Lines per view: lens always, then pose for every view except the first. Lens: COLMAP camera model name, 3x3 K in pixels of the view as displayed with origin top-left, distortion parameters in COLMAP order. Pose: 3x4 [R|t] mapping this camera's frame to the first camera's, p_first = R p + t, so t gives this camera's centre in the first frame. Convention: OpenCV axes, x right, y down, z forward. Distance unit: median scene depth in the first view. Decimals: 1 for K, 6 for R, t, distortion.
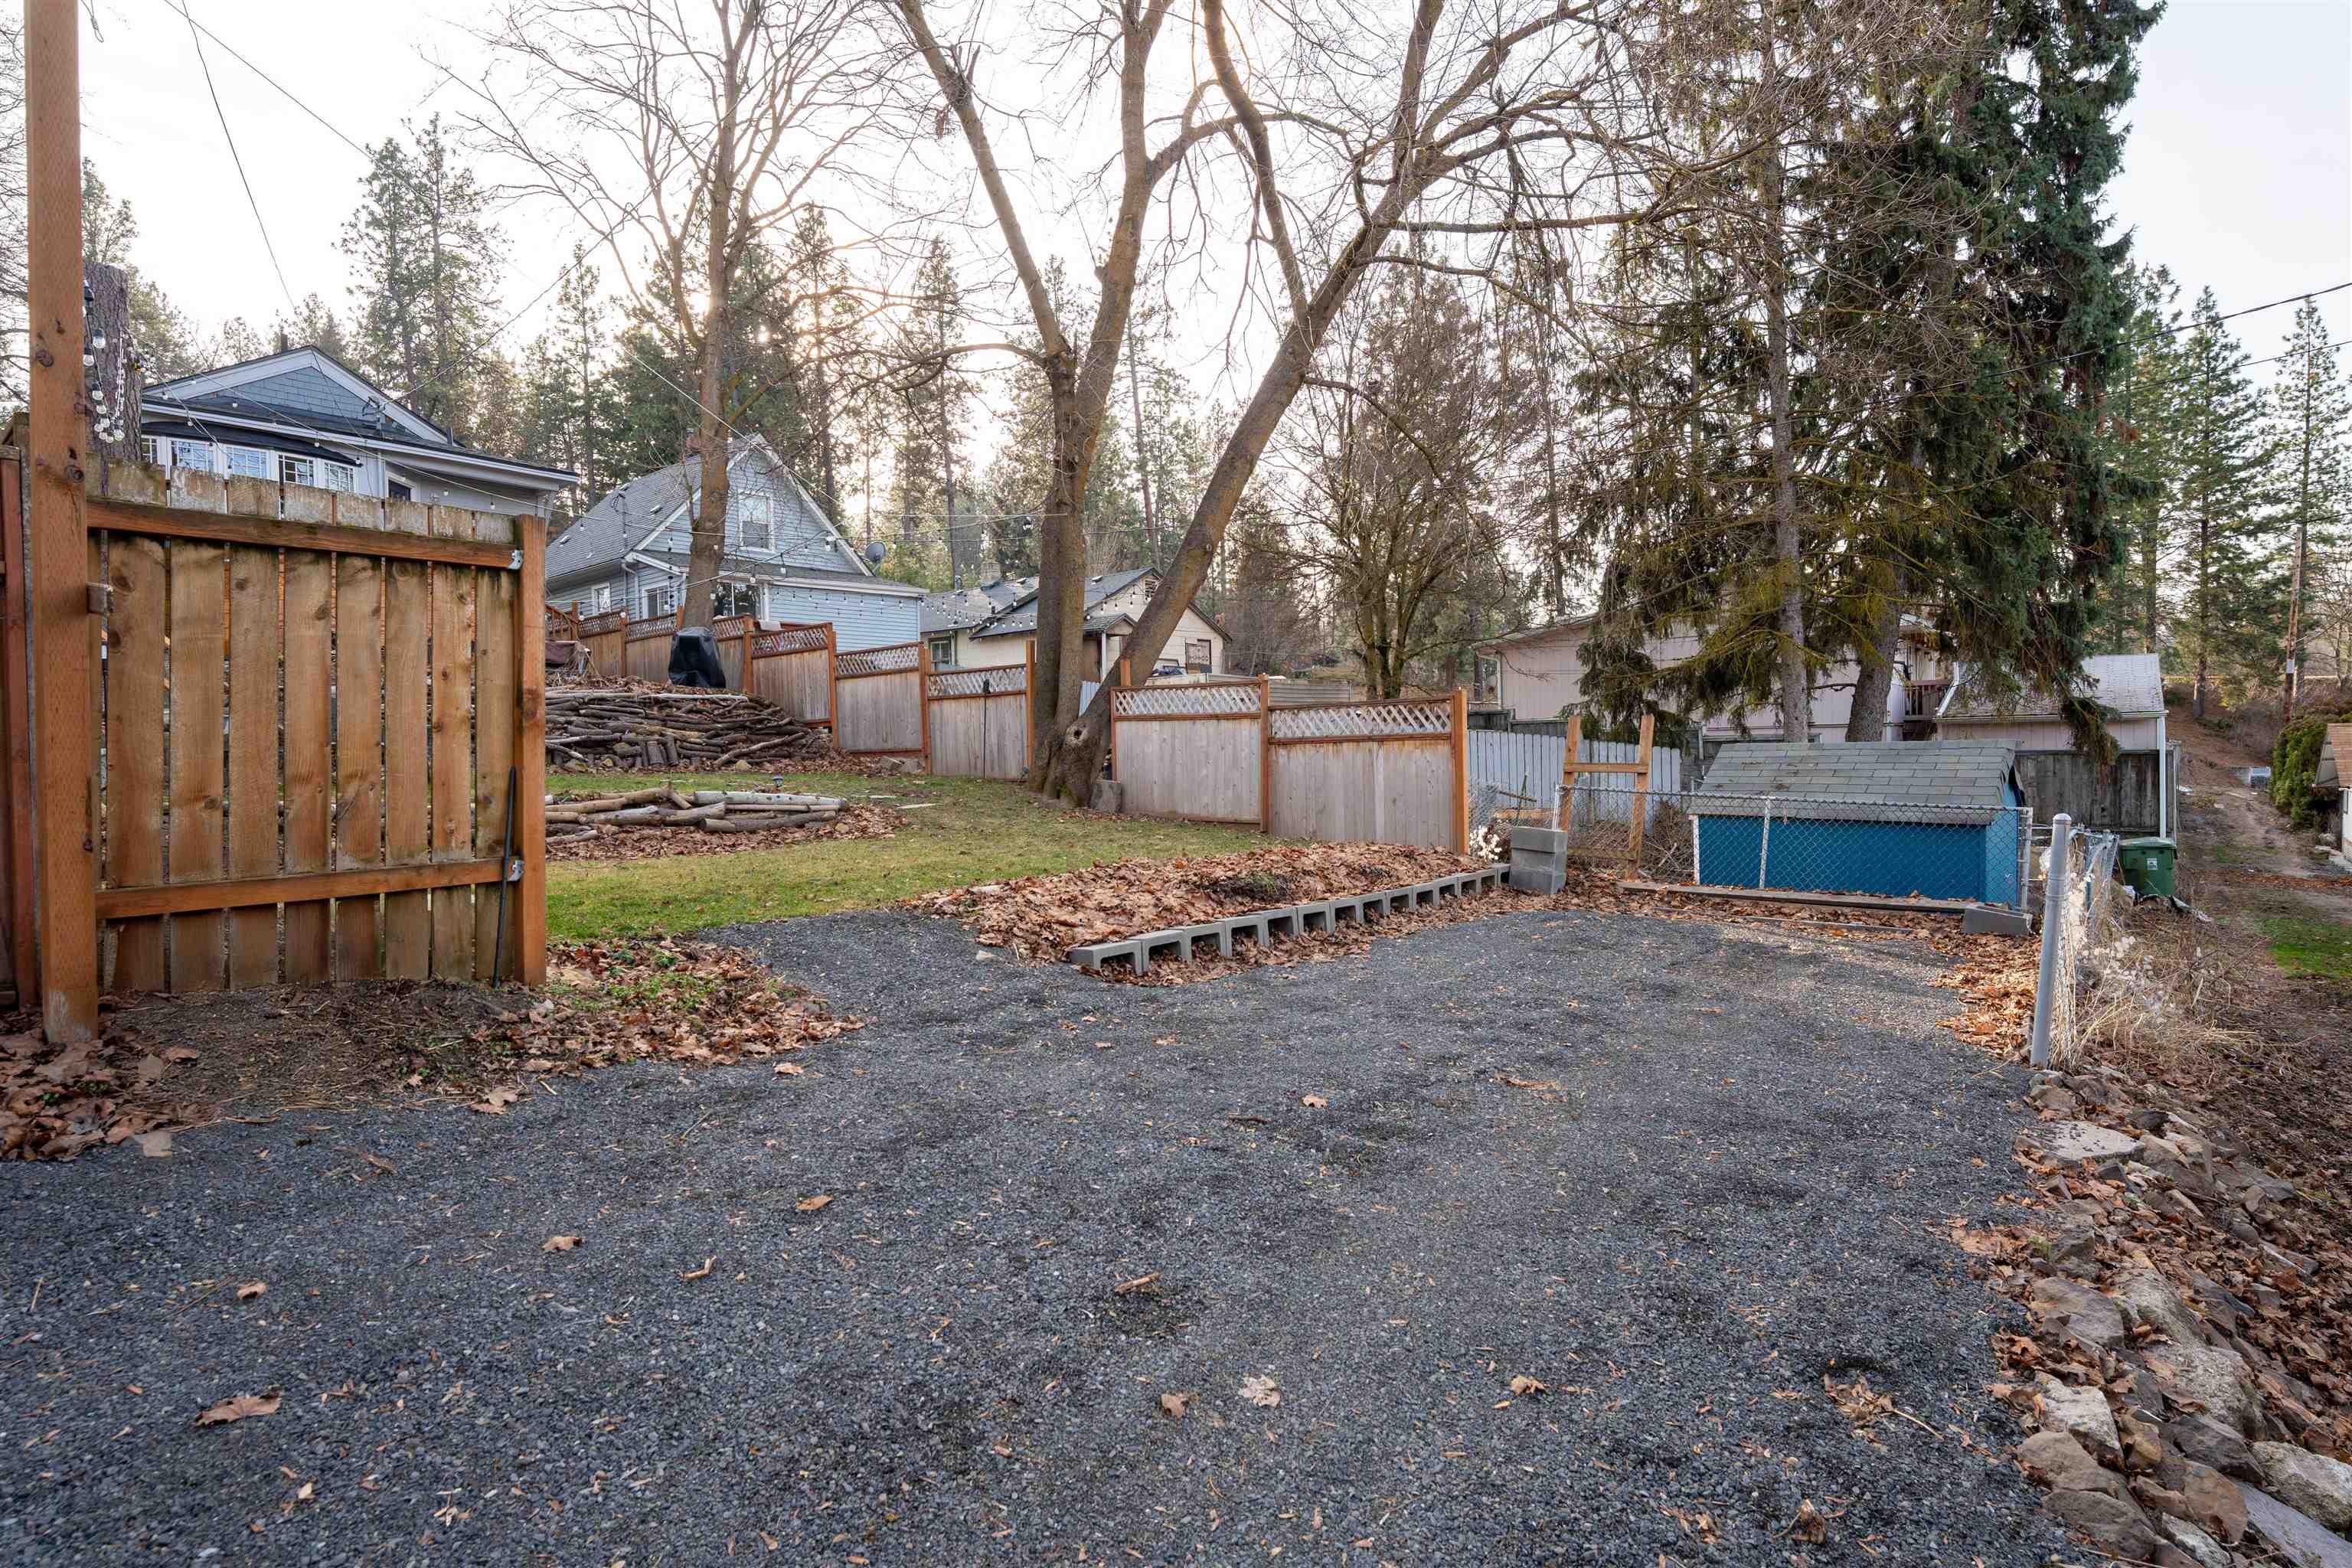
lens RADIAL K [[1140.5, 0, 1168.9], [0, 1140.5, 775.5], [0, 0, 1]] dist [-0.003807, -0.000665]
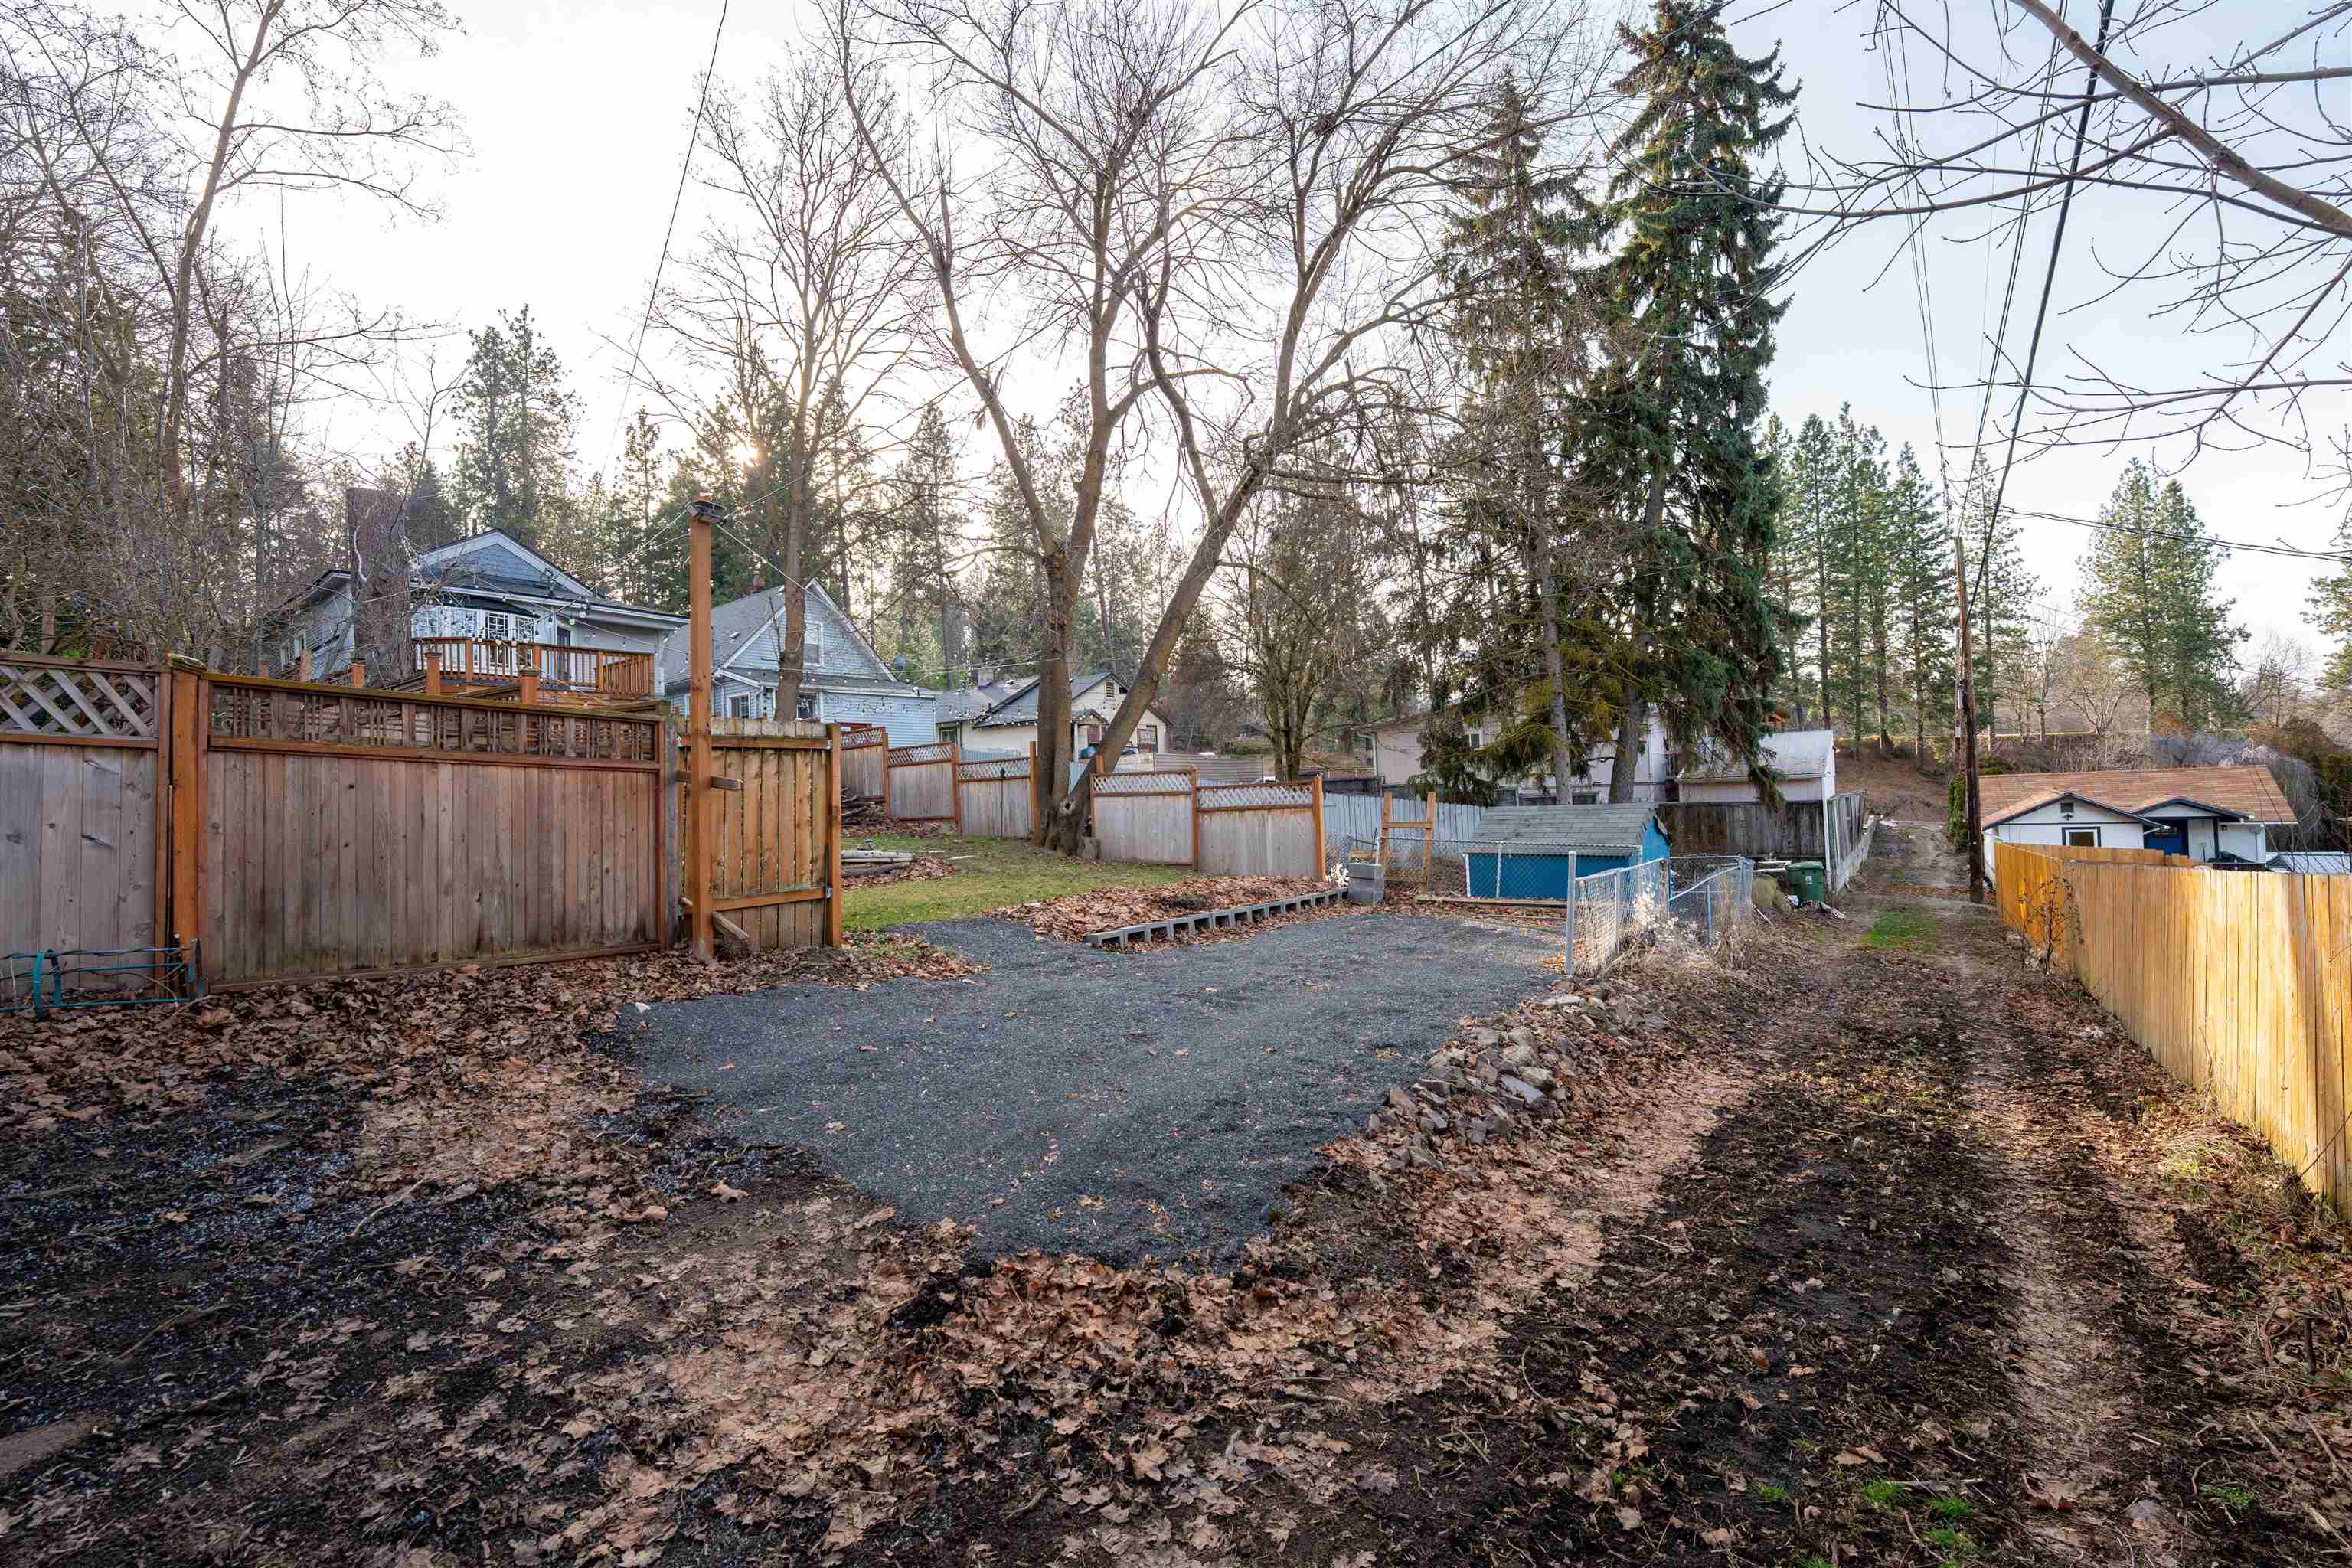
lens RADIAL K [[963.8, 0, 1182.9], [0, 963.8, 784.6], [0, 0, 1]] dist [-0.020534, -0.000076]
pose [[0.997859, -0.015142, 0.063627, -0.008358], [0.017875, 0.998932, -0.042601, -0.006676], [-0.062914, 0.043647, 0.997064, -0.190313]]
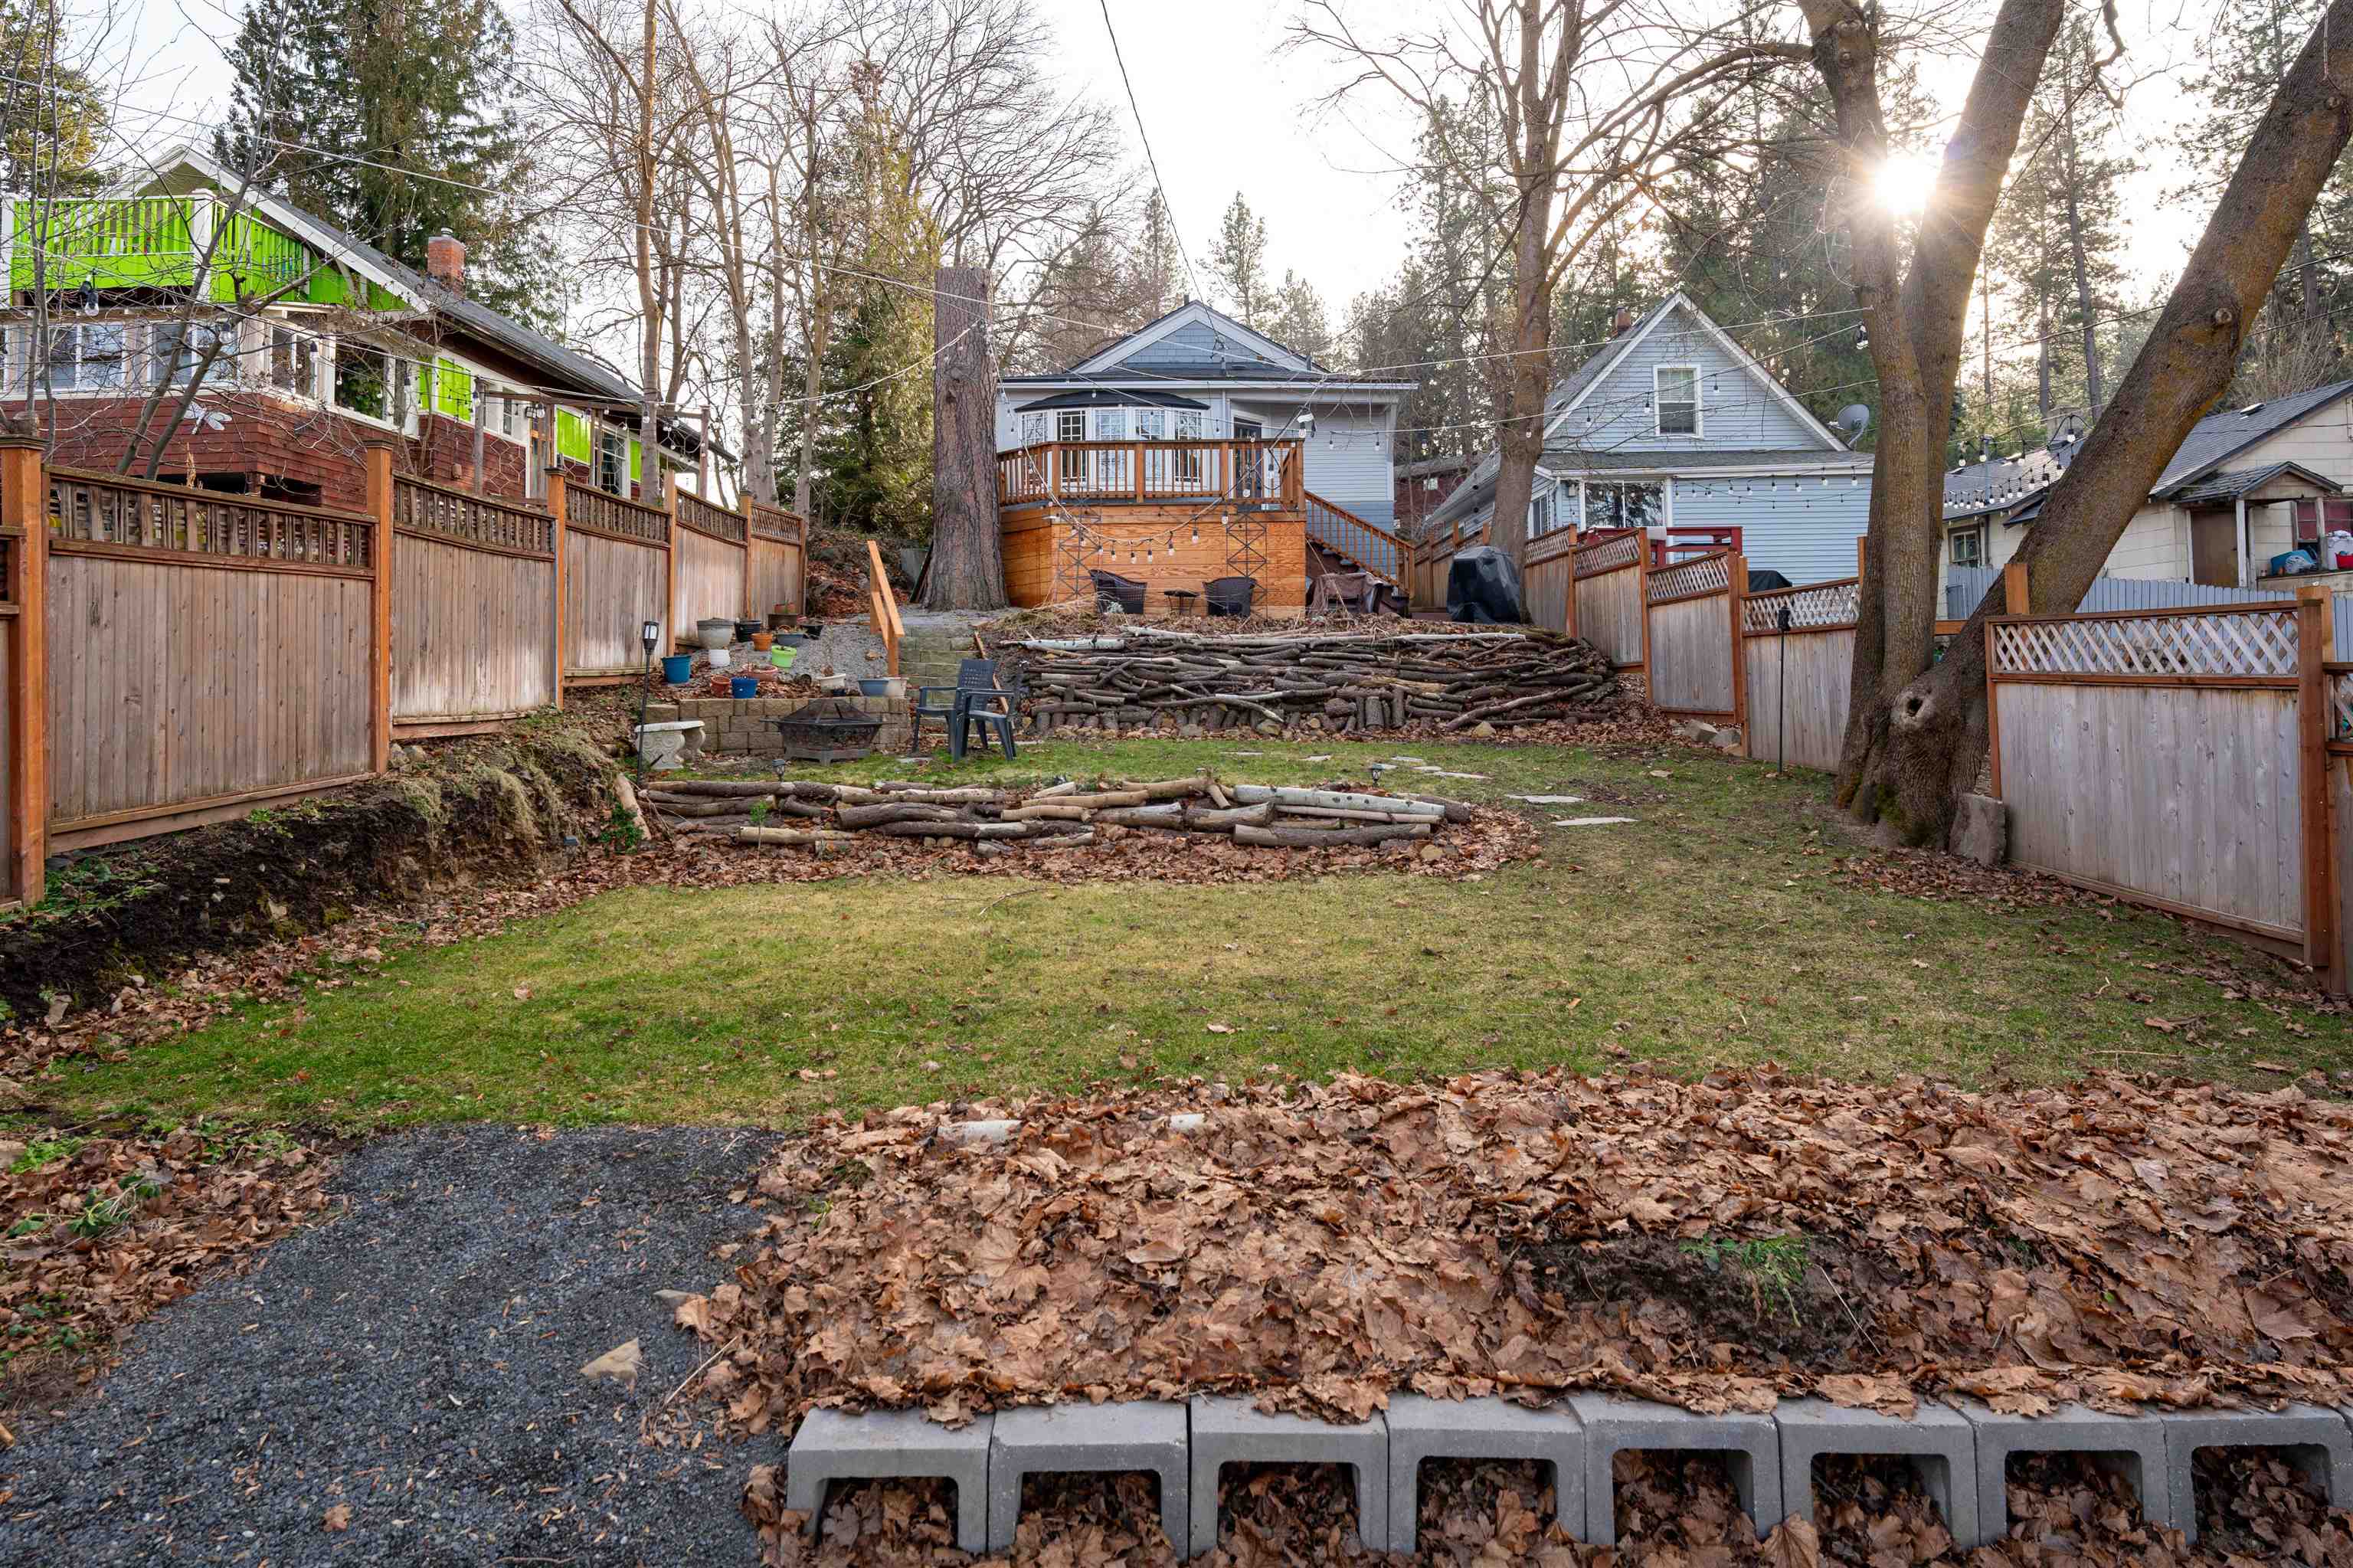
lens RADIAL K [[1261.2, 0, 1208.6], [0, 1261.2, 605.1], [0, 0, 1]] dist [-0.007528, -0.000403]
pose [[0.662092, -0.032624, -0.748712, 0.112543], [-0.019866, 0.997937, -0.061051, -0.031944], [0.749159, 0.055296, 0.660078, 0.278754]]
